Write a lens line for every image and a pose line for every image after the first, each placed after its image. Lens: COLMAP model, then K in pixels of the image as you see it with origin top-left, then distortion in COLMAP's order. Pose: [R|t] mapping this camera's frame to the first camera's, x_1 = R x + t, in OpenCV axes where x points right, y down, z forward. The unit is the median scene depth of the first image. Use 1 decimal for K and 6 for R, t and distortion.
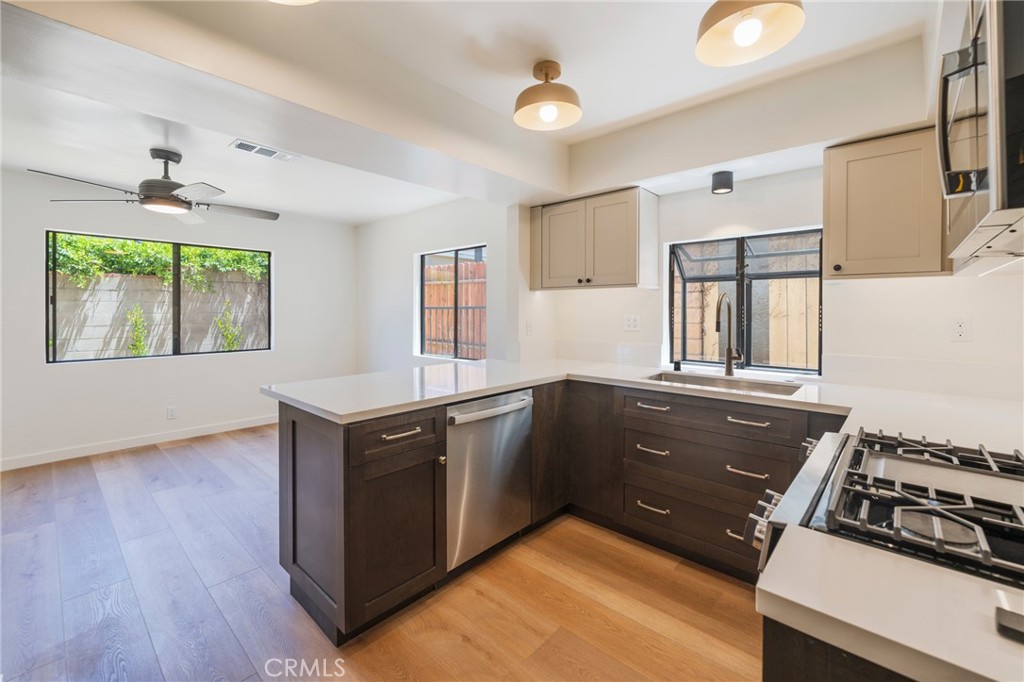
lens RADIAL K [[420.4, 0, 530.3], [0, 420.4, 317.2], [0, 0, 1]] dist [0.000034, -0.000053]
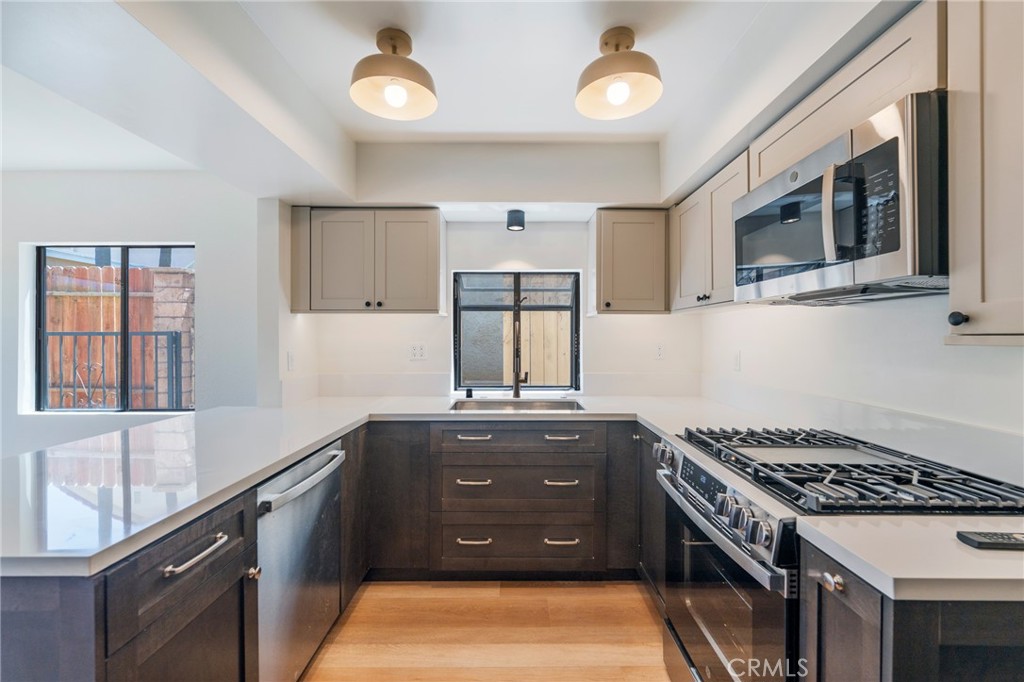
lens RADIAL K [[412.7, 0, 512.0], [0, 412.7, 341.0], [0, 0, 1]] dist [0.000091, -0.000387]
pose [[0.755555, -0.006095, 0.655056, -0.234363], [0.010761, 0.999937, -0.003108, -0.005406], [-0.654996, 0.009397, 0.755574, 0.192313]]
